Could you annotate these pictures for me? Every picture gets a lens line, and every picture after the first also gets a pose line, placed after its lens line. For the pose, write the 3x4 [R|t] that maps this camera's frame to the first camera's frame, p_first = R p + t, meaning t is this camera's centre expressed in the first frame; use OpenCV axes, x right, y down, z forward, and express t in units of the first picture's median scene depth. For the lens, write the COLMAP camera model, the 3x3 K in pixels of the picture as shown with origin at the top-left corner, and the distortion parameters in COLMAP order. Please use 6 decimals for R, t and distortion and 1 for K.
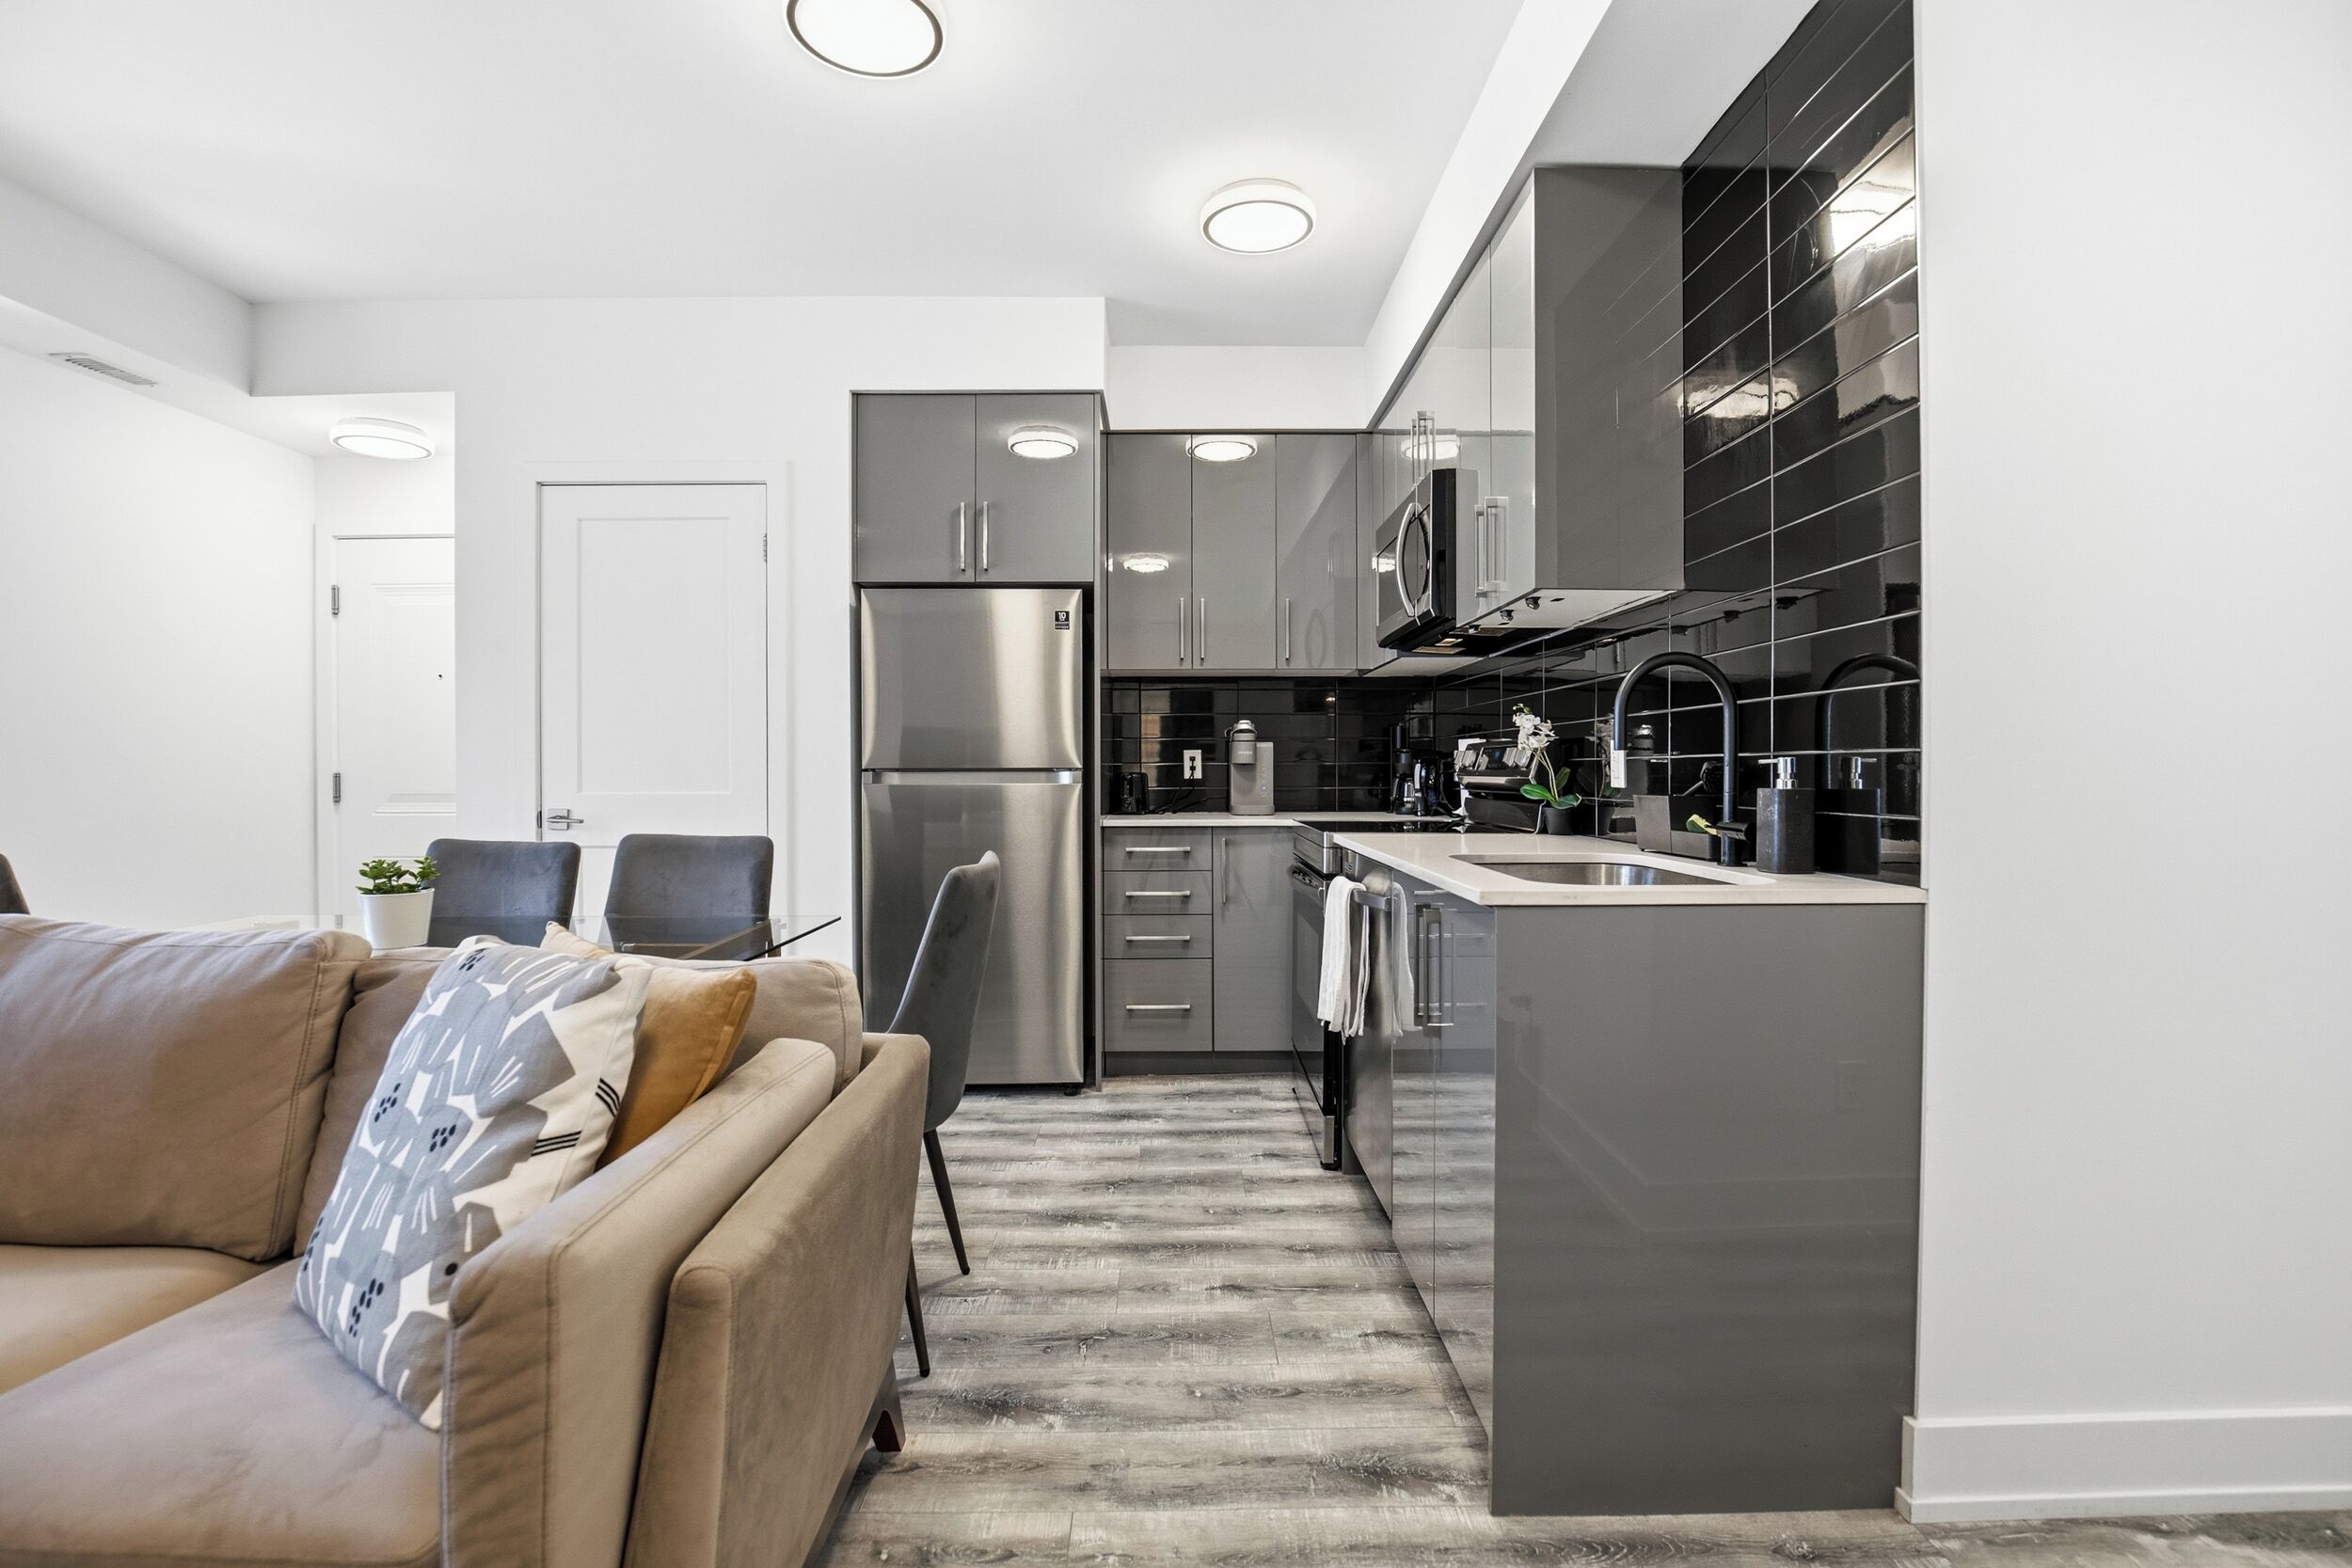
lens RADIAL K [[1078.8, 0, 1181.6], [0, 1078.8, 785.7], [0, 0, 1]] dist [-0.004585, -0.000360]
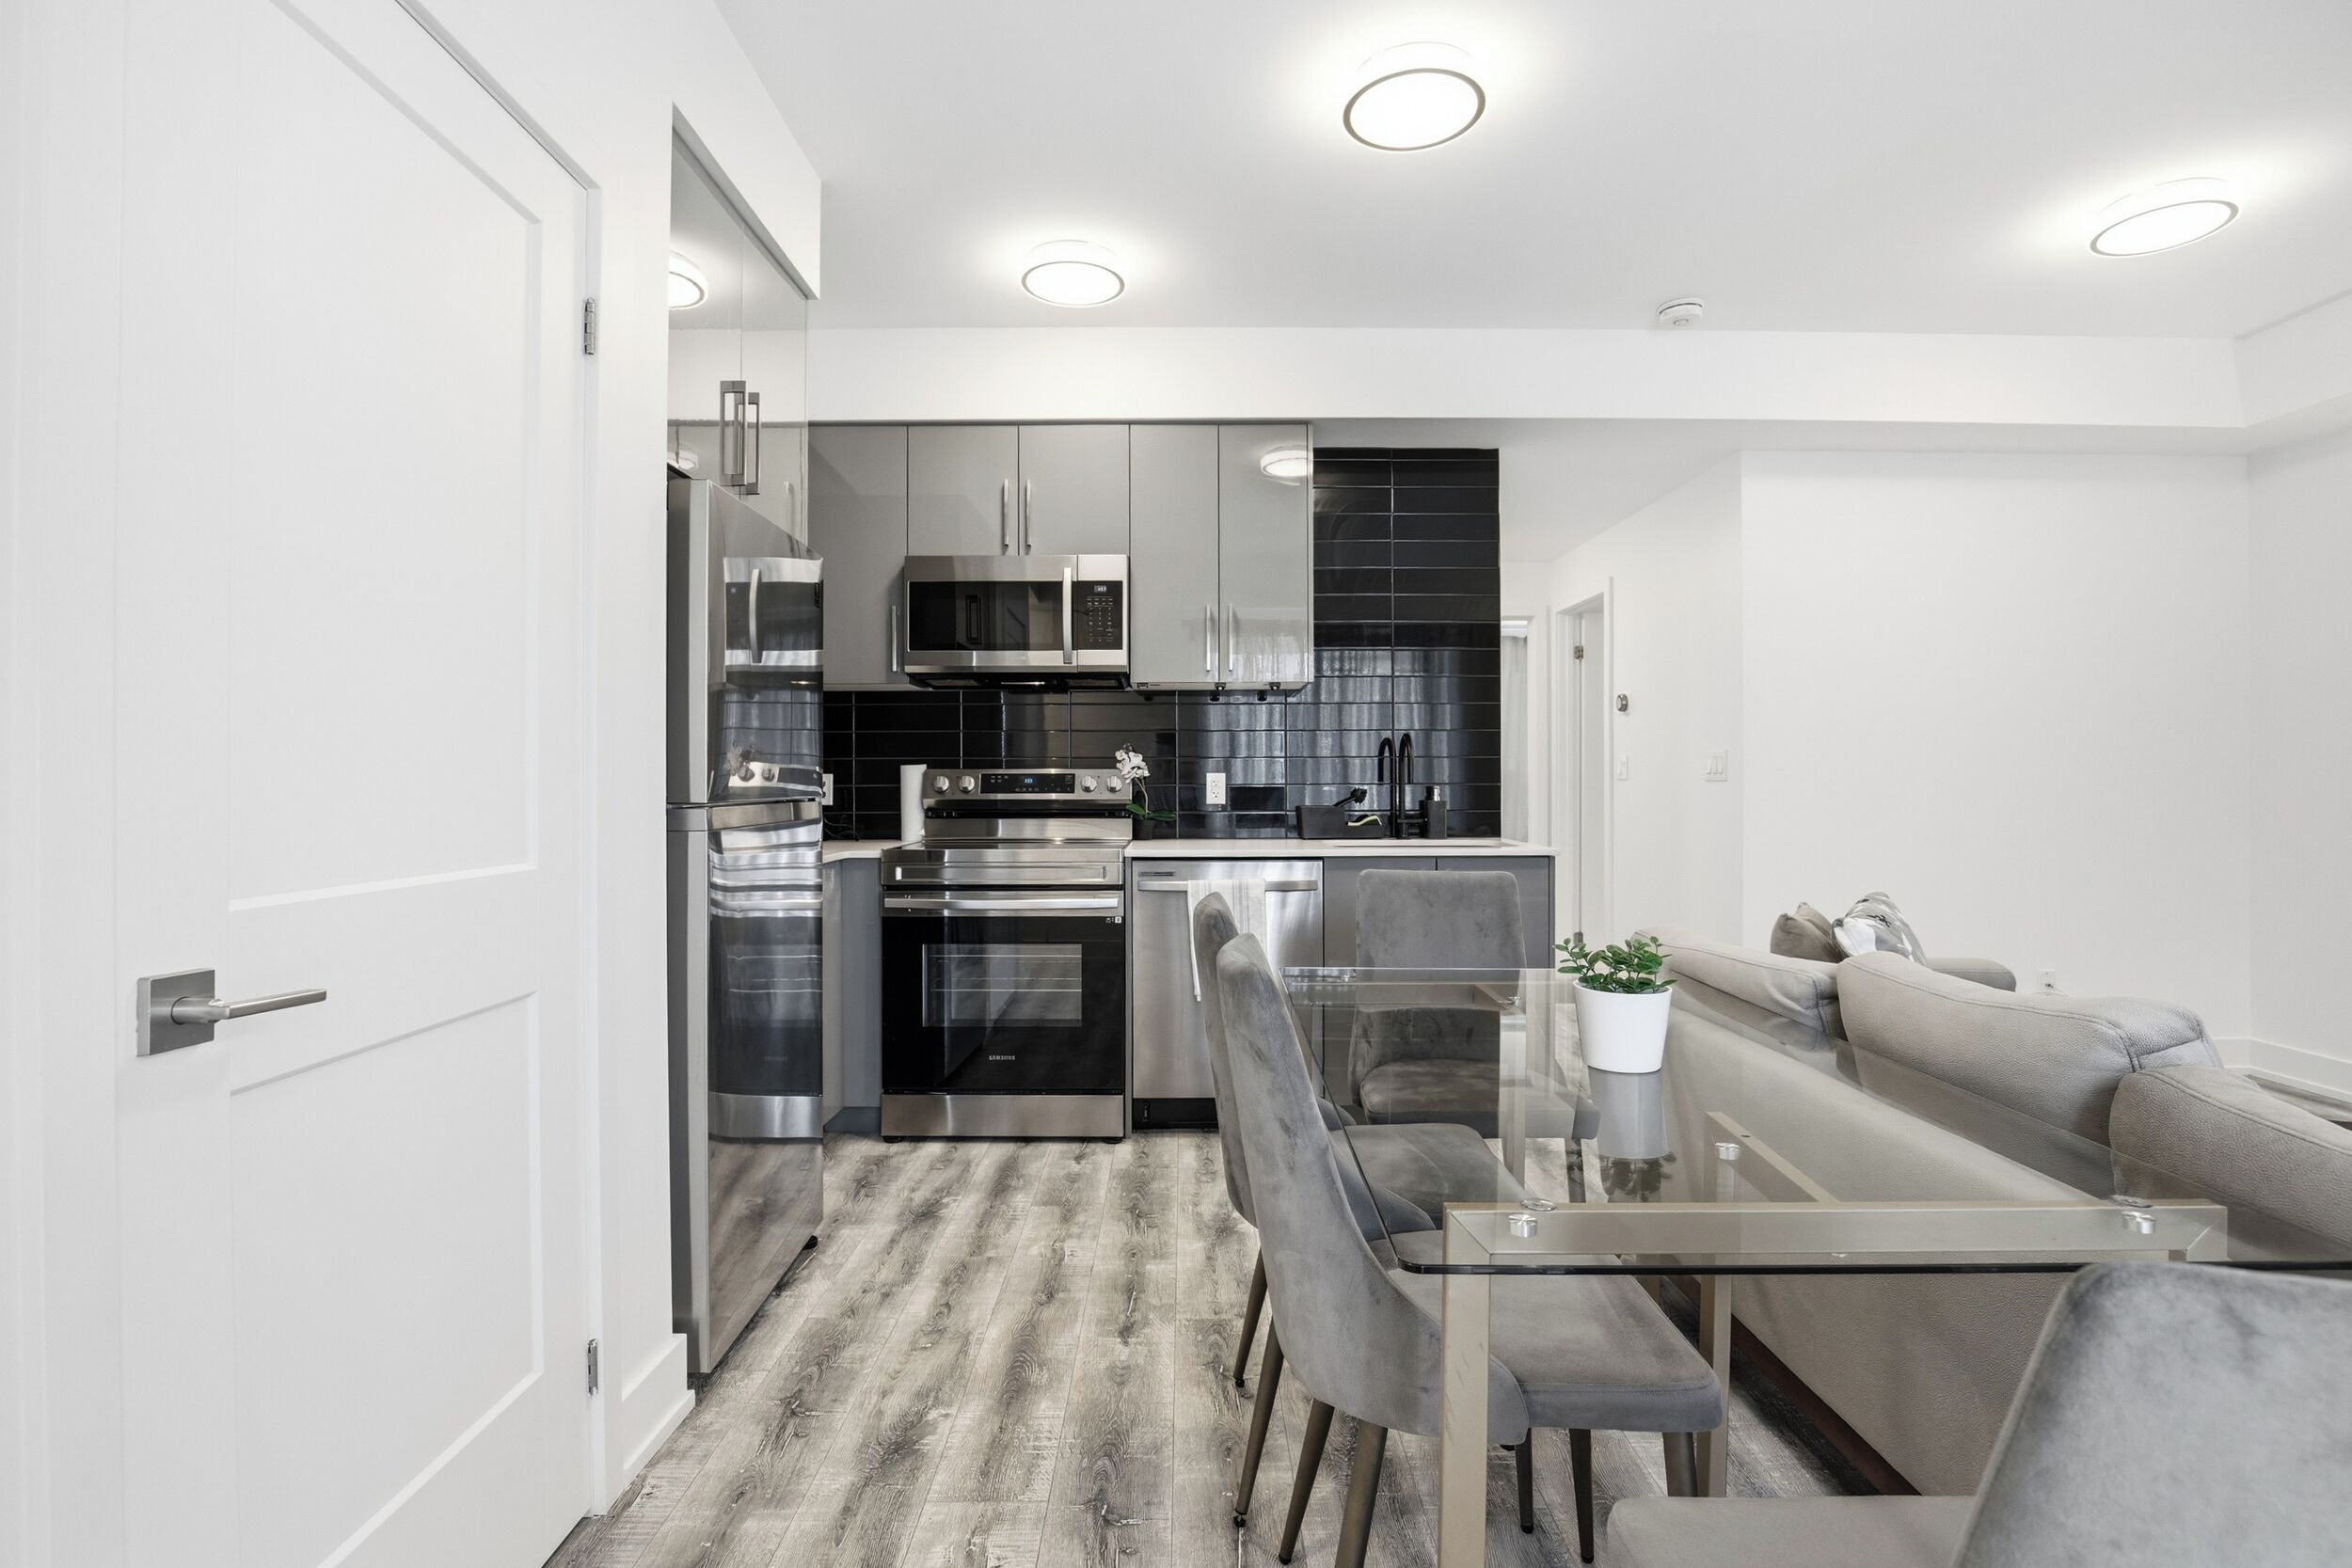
lens RADIAL K [[1078.8, 0, 1186.8], [0, 1078.8, 784.4], [0, 0, 1]] dist [-0.004585, -0.000360]
pose [[0.017337, 0.007904, 0.999818, -0.969115], [0.018028, 0.999804, -0.008216, -0.012276], [-0.999687, 0.018167, 0.017192, 0.865621]]
